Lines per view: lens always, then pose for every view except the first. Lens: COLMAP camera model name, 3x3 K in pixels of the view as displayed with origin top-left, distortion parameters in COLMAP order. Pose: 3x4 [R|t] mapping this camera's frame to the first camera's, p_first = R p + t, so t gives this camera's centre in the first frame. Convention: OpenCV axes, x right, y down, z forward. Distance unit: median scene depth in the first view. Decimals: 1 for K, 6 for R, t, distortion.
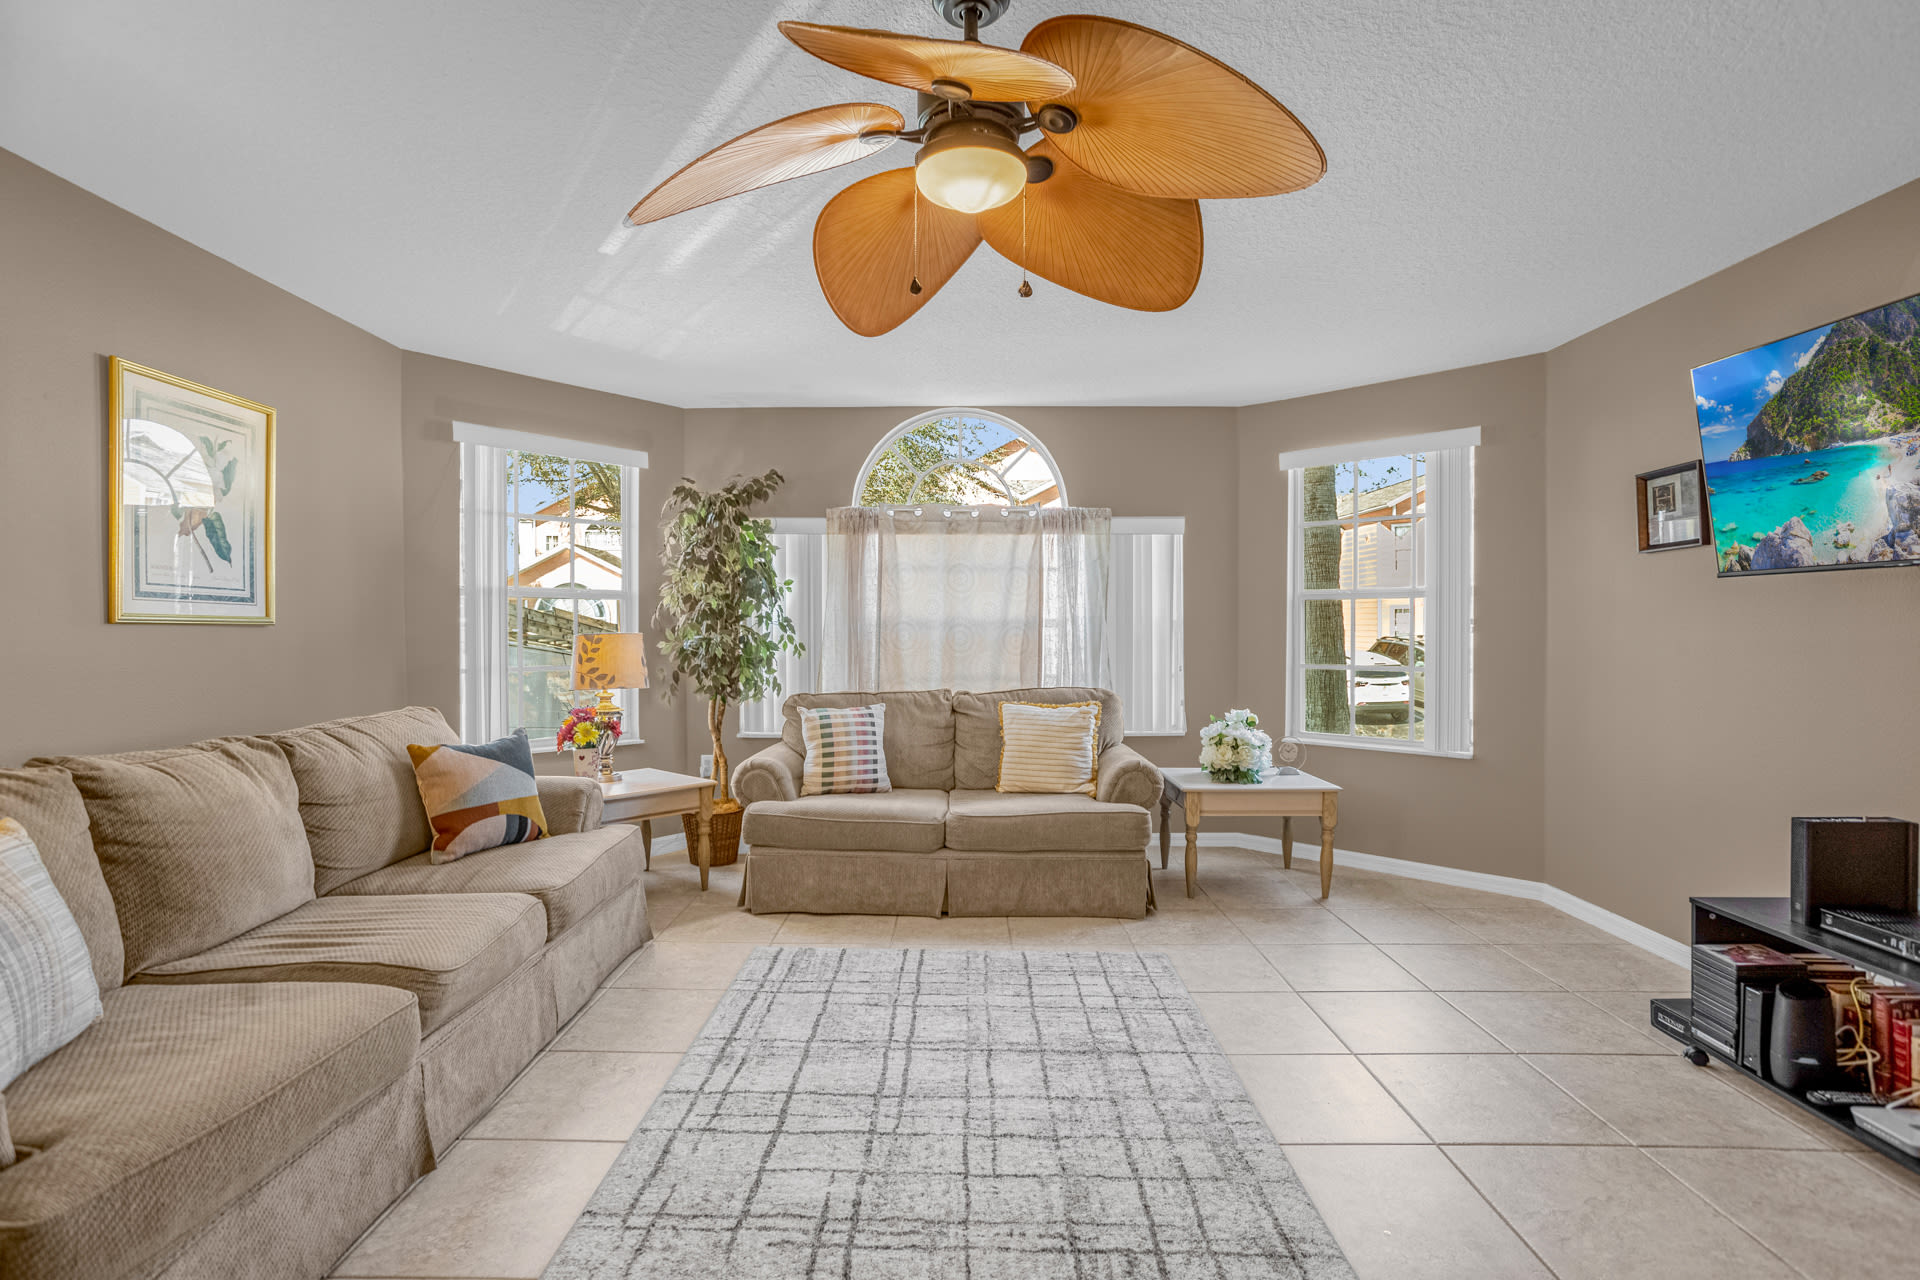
lens RADIAL K [[944.6, 0, 941.2], [0, 944.6, 634.8], [0, 0, 1]] dist [-0.051714, 0.035093]
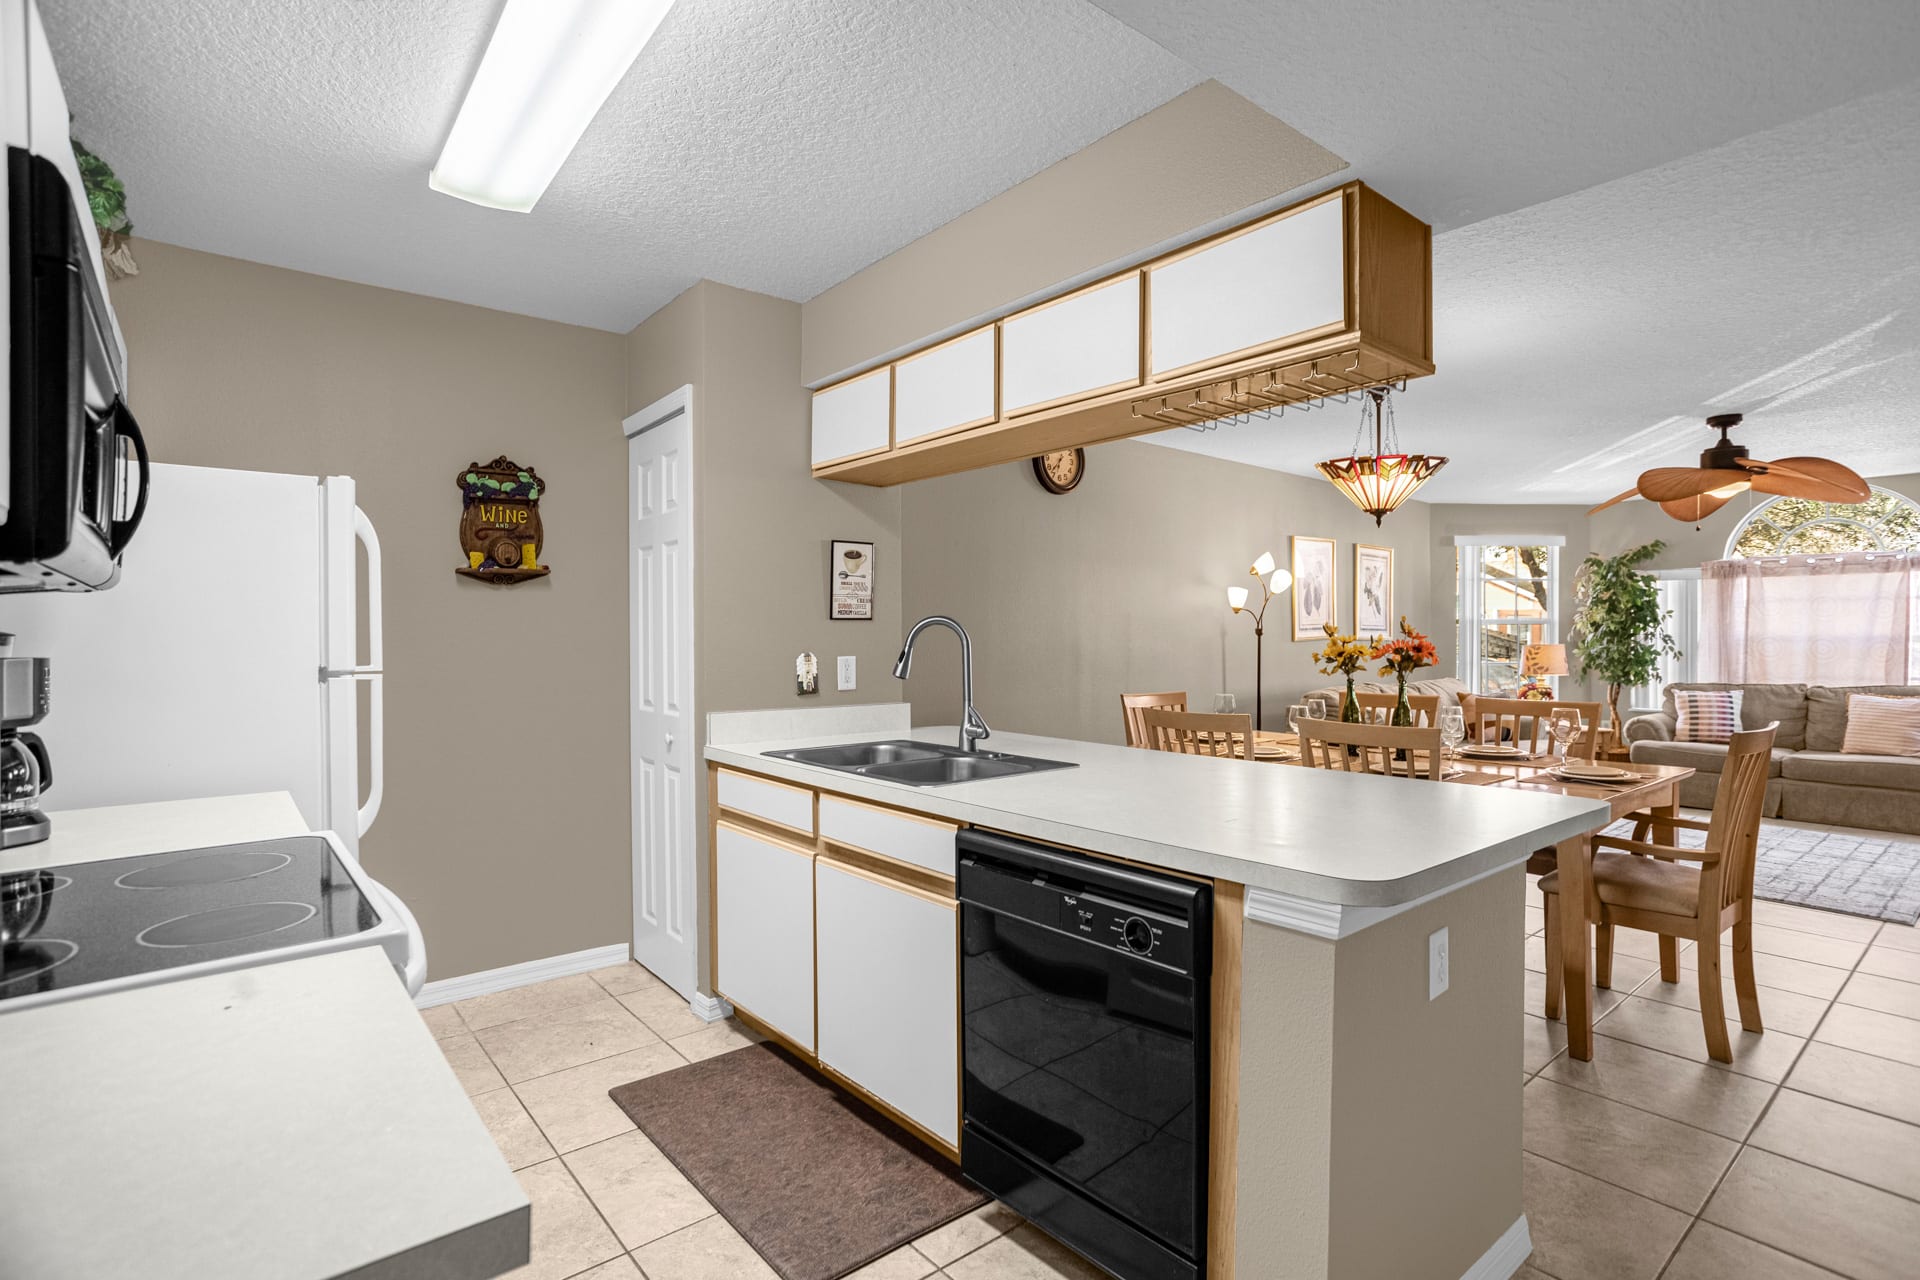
lens RADIAL K [[944.6, 0, 941.2], [0, 944.6, 634.8], [0, 0, 1]] dist [-0.051714, 0.035093]
pose [[0.651769, -0.000515, -0.758417, 0.234107], [-0.005851, 0.999967, -0.005707, -0.002624], [0.758395, 0.008157, 0.651744, -0.986951]]
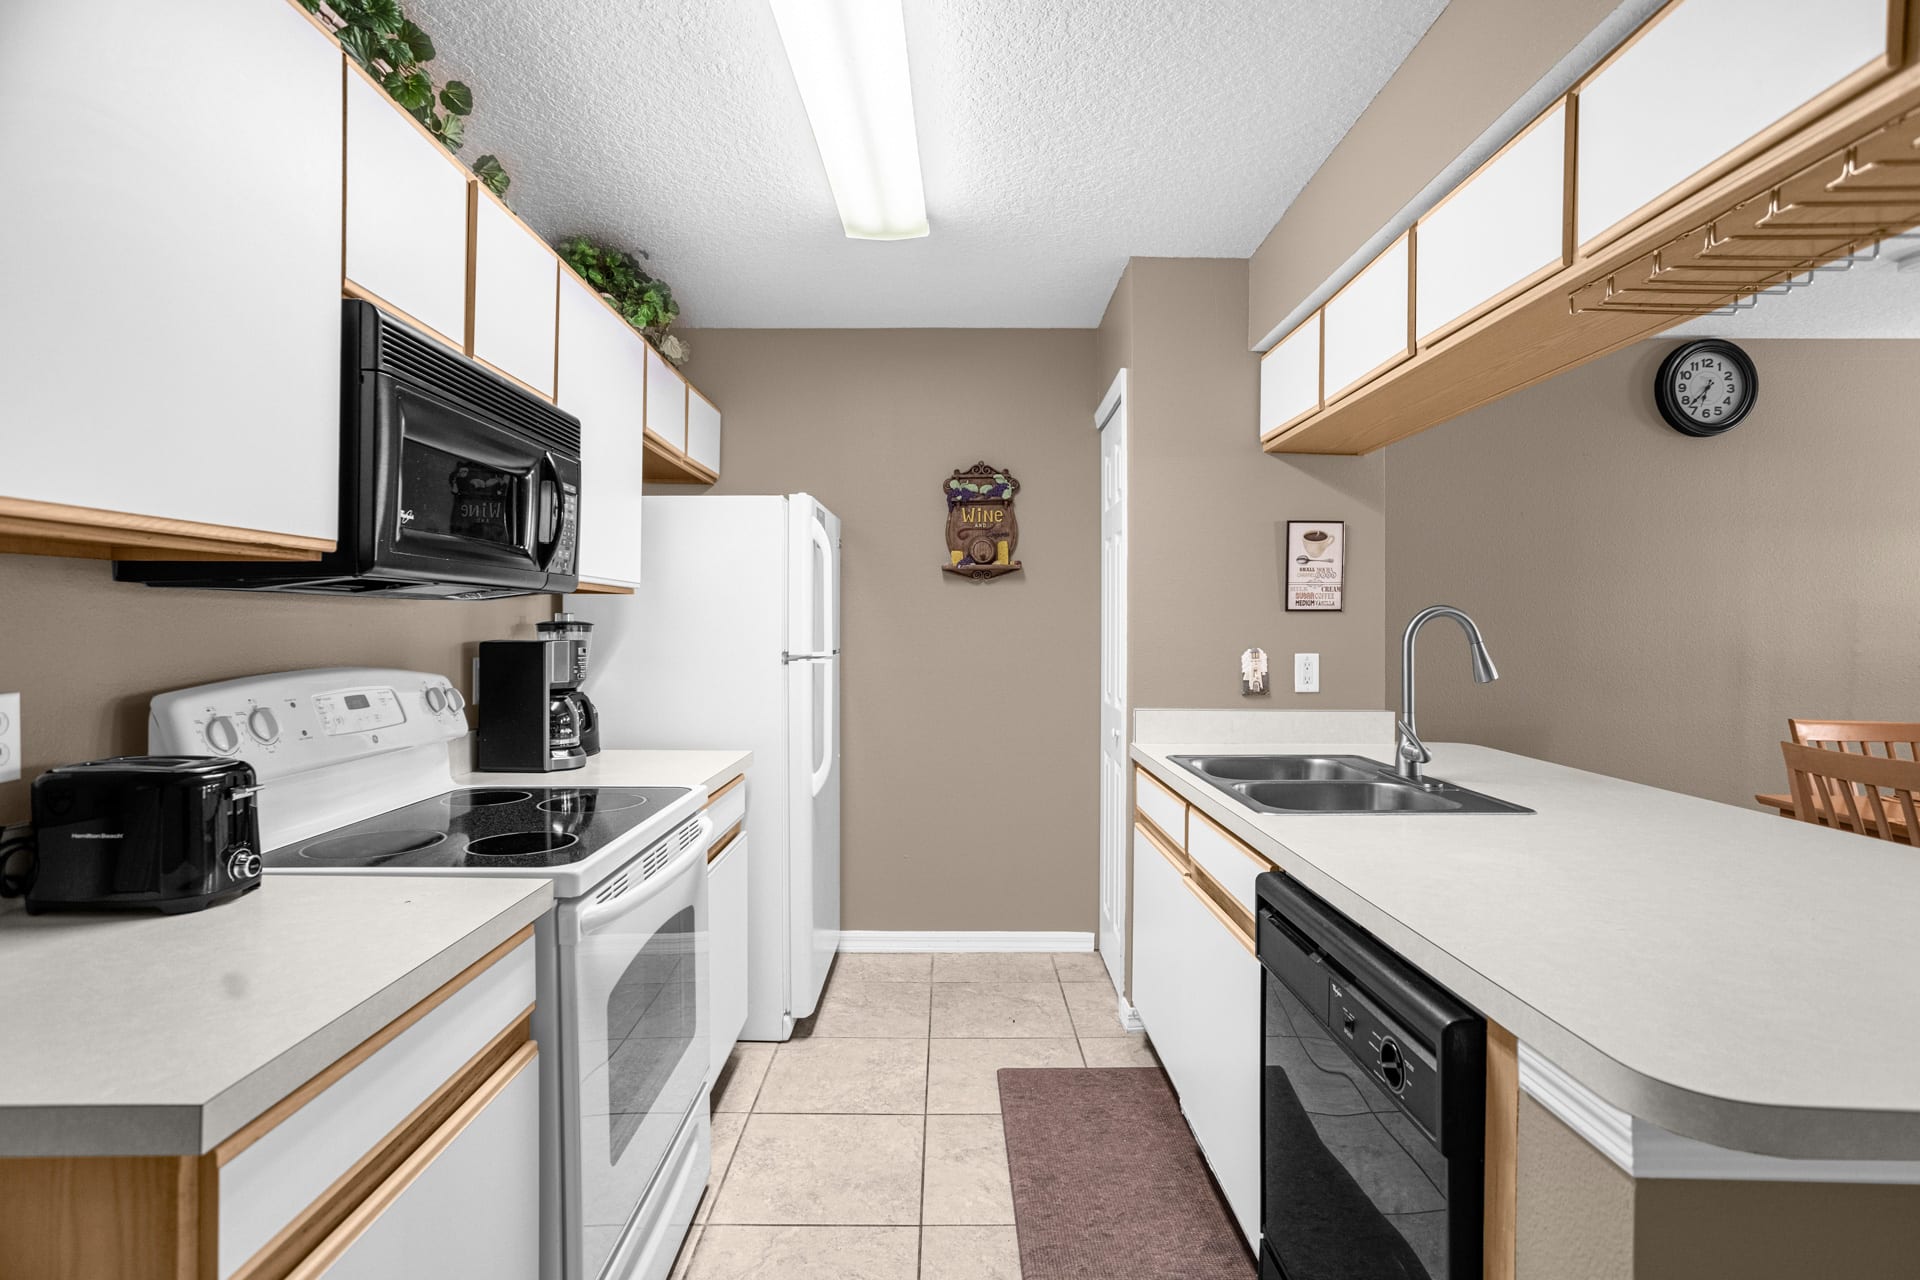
lens RADIAL K [[944.6, 0, 941.2], [0, 944.6, 634.8], [0, 0, 1]] dist [-0.051714, 0.035093]
pose [[0.027486, 0.010410, -0.999568, 0.254696], [-0.014610, 0.999843, 0.010011, -0.005141], [0.999515, 0.014329, 0.027634, -0.824171]]
